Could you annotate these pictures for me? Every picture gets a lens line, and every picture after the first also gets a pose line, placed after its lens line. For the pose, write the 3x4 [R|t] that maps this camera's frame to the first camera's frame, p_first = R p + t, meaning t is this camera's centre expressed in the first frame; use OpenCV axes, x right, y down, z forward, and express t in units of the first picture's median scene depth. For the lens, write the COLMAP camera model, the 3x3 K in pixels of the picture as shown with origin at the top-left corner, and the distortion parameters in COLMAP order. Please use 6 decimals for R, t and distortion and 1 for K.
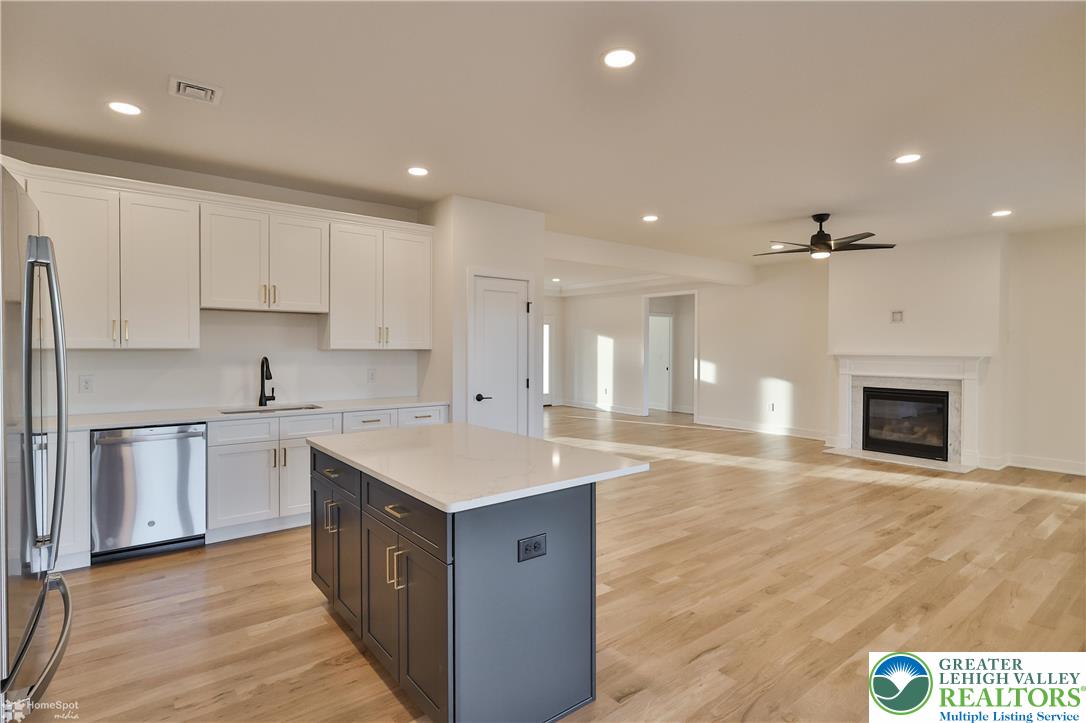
lens RADIAL K [[530.2, 0, 540.4], [0, 530.2, 356.1], [0, 0, 1]] dist [-0.002222, -0.000548]
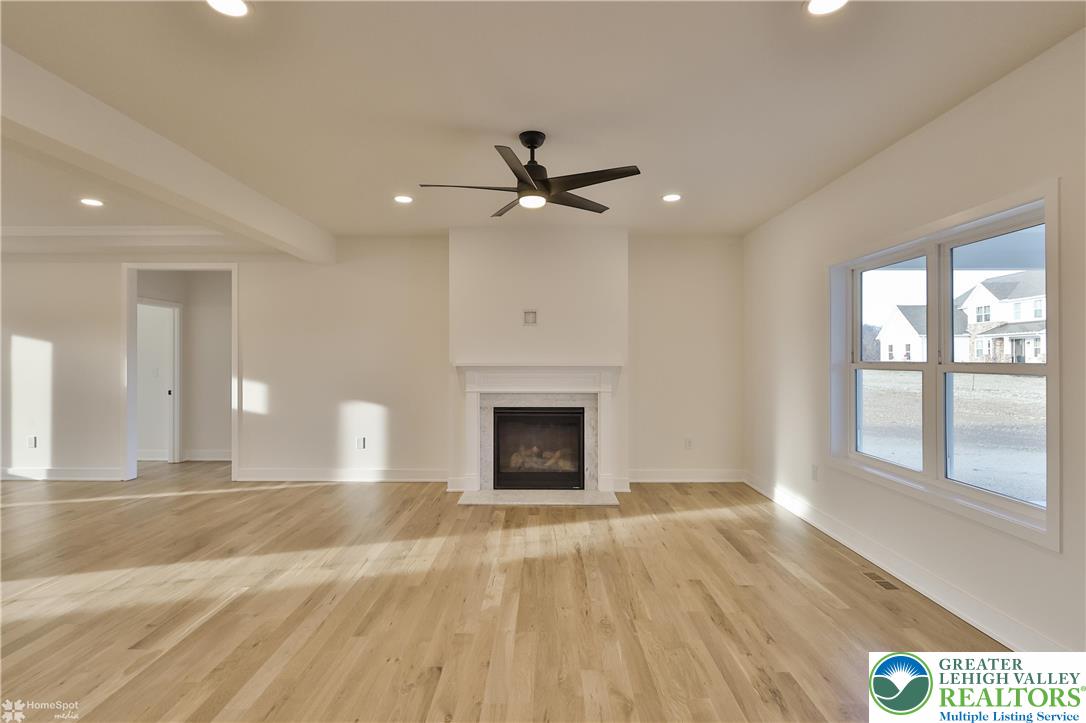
lens RADIAL K [[534.2, 0, 525.9], [0, 534.2, 358.6], [0, 0, 1]] dist [0.000459, 0.000026]
pose [[0.635027, -0.003496, 0.772482, 0.054330], [0.016650, 0.999819, -0.009162, -0.006727], [-0.772310, 0.018680, 0.634971, 0.627144]]
